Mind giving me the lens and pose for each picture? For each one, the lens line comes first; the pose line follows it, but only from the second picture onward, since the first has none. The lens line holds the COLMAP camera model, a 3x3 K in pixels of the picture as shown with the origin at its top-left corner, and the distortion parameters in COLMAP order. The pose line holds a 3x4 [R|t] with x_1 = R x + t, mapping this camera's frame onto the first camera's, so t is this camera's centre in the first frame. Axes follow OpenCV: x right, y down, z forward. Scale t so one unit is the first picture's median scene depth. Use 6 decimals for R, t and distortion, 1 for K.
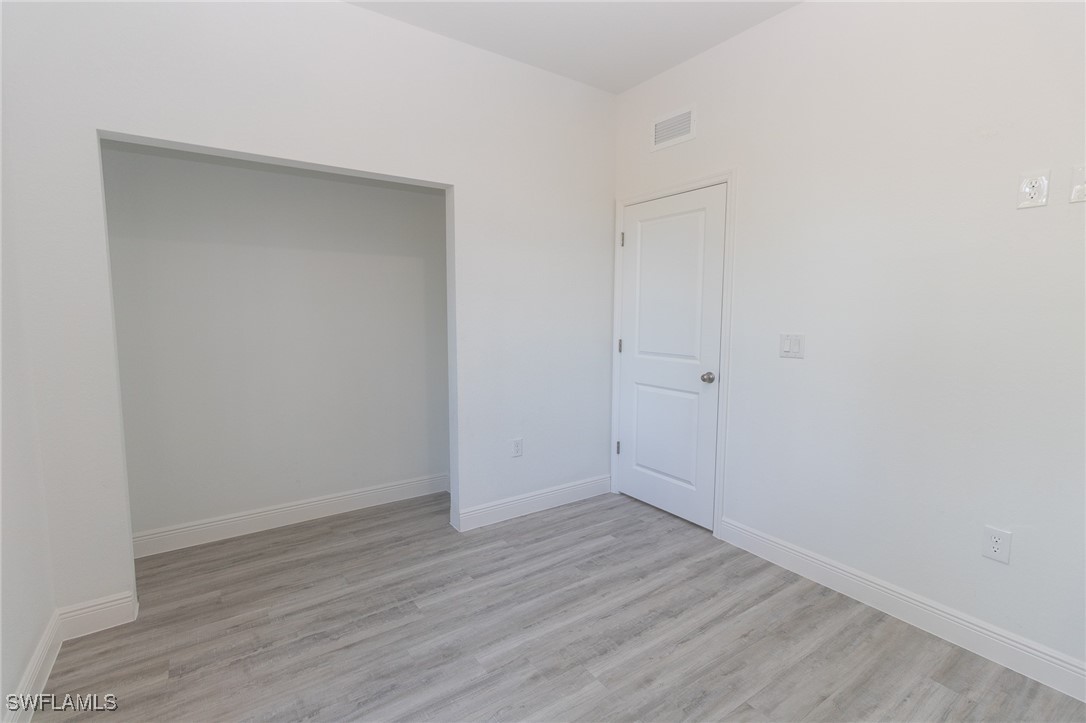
lens RADIAL K [[498.1, 0, 542.5], [0, 498.1, 359.0], [0, 0, 1]] dist [0.003973, 0.000882]
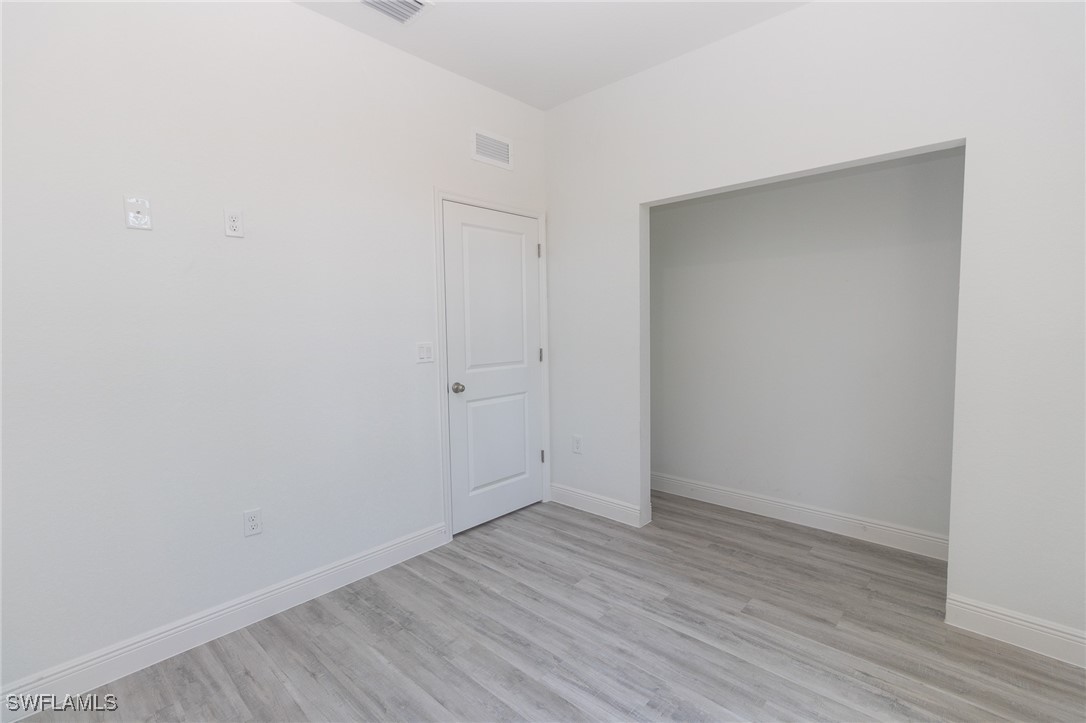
lens RADIAL K [[498.1, 0, 542.5], [0, 498.1, 359.0], [0, 0, 1]] dist [0.003973, 0.000882]
pose [[-0.221510, -0.072714, 0.972443, -0.743822], [0.113055, 0.988577, 0.099673, -0.108456], [-0.968582, 0.132018, -0.210759, 1.078228]]
